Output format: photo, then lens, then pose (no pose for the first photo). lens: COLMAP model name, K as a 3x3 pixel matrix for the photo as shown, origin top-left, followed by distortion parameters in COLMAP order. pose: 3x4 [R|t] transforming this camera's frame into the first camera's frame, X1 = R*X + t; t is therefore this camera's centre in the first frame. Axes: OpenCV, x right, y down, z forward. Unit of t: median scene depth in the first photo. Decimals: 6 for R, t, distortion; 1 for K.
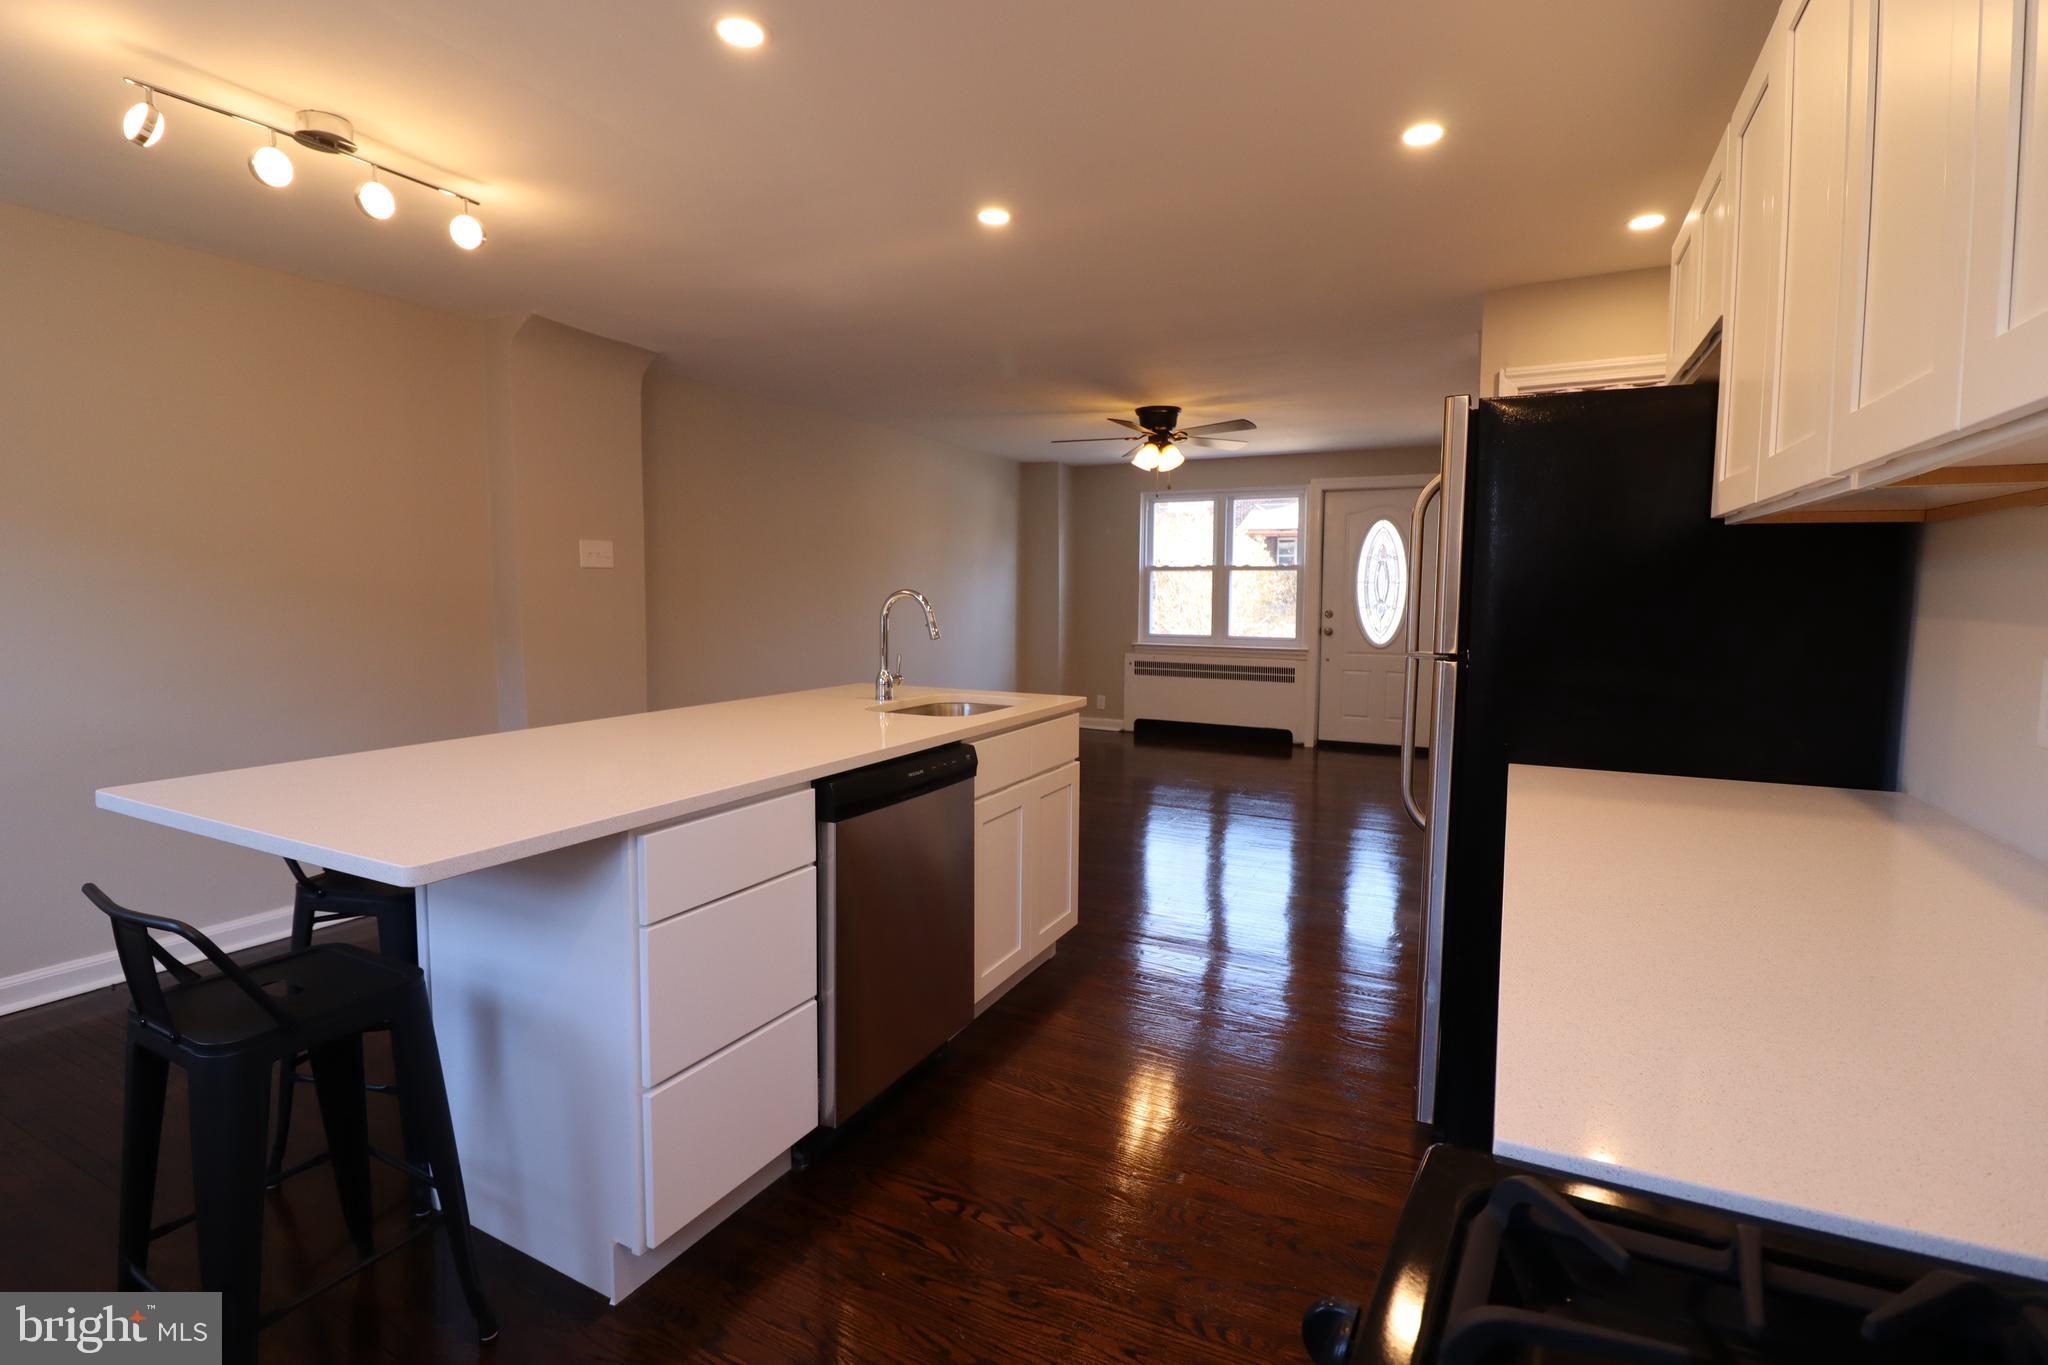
lens RADIAL K [[949.0, 0, 1029.3], [0, 949.0, 686.0], [0, 0, 1]] dist [-0.000256, -0.012104]
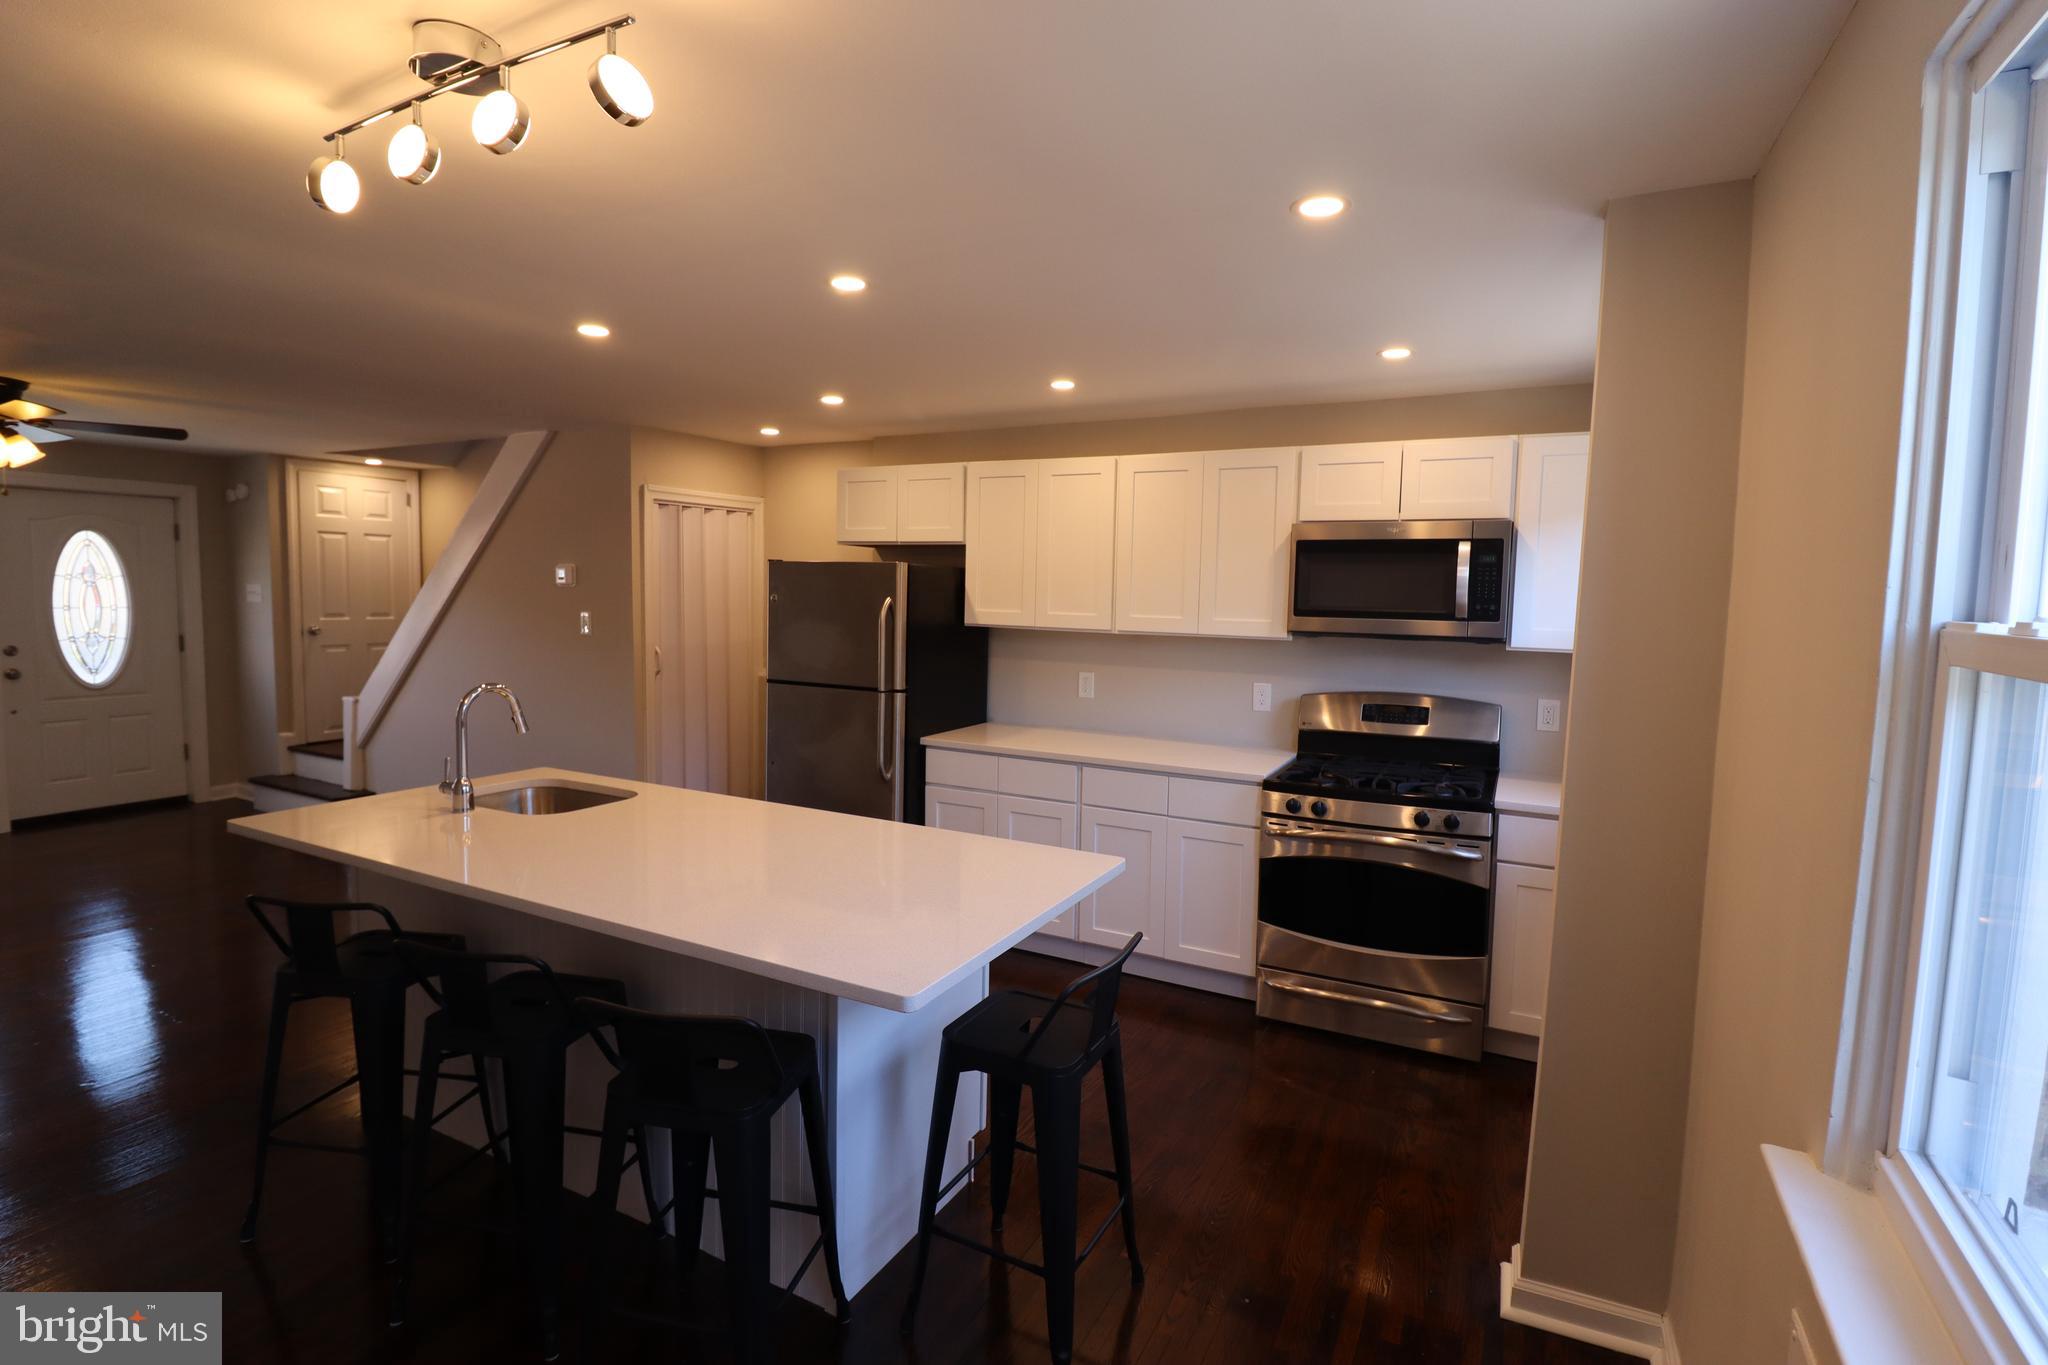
lens RADIAL K [[949.0, 0, 1037.4], [0, 949.0, 668.0], [0, 0, 1]] dist [-0.000256, -0.012104]
pose [[0.006937, -0.086234, 0.996251, -0.389839], [0.080372, 0.993100, 0.085402, -0.056808], [-0.996741, 0.079478, 0.013820, 0.176306]]
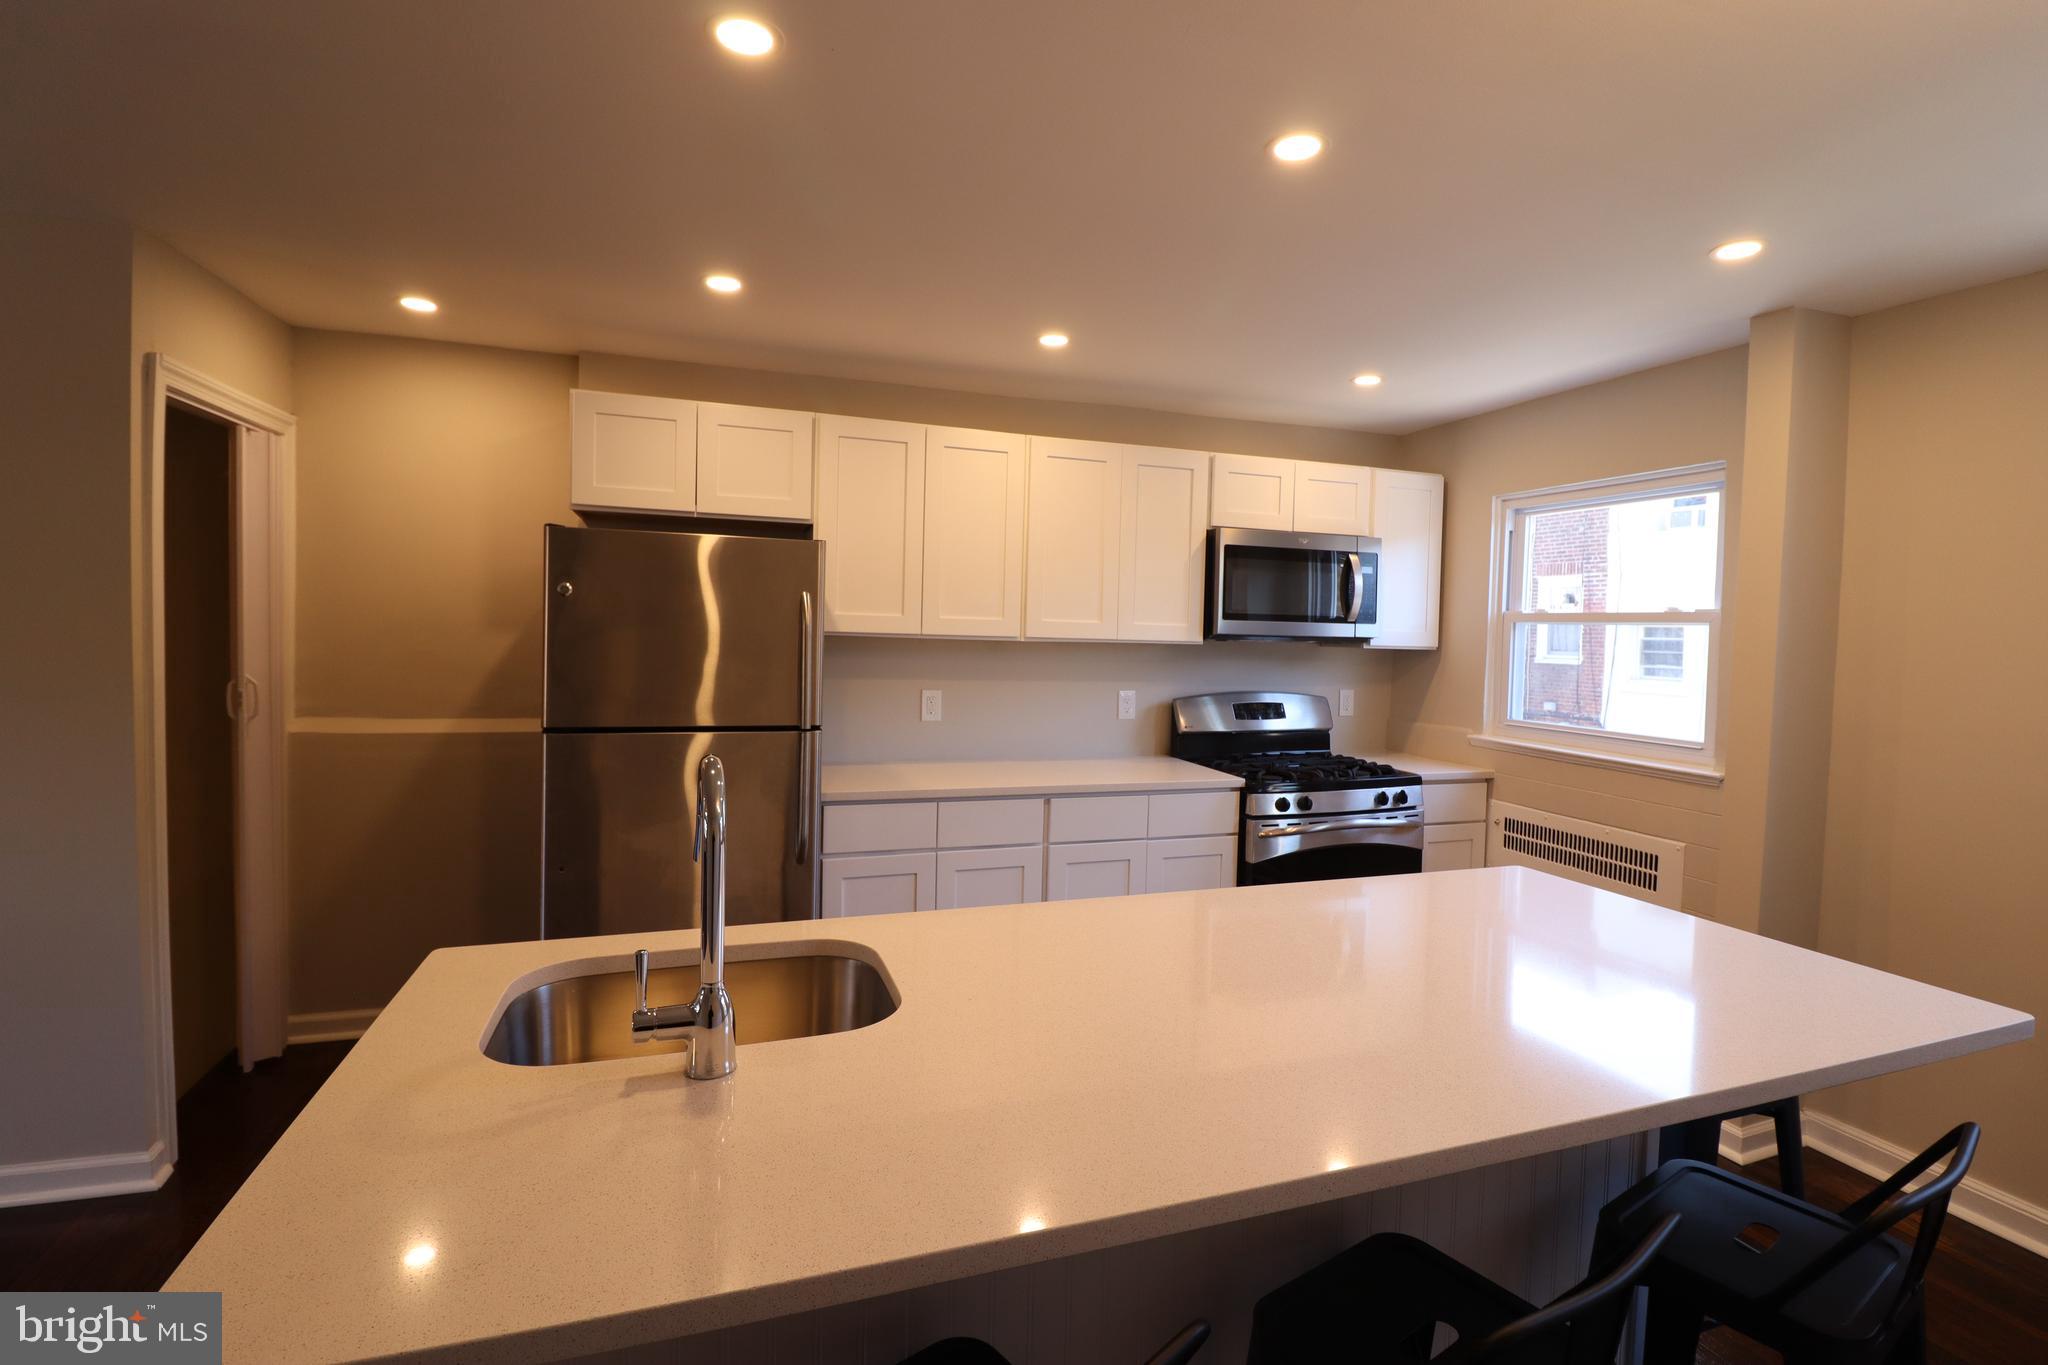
lens RADIAL K [[949.0, 0, 1034.5], [0, 949.0, 662.8], [0, 0, 1]] dist [-0.000256, -0.012104]
pose [[-0.720265, -0.048506, 0.692001, -0.186122], [0.041642, 0.992730, 0.112929, -0.067470], [-0.692448, 0.110156, -0.713009, 0.450402]]
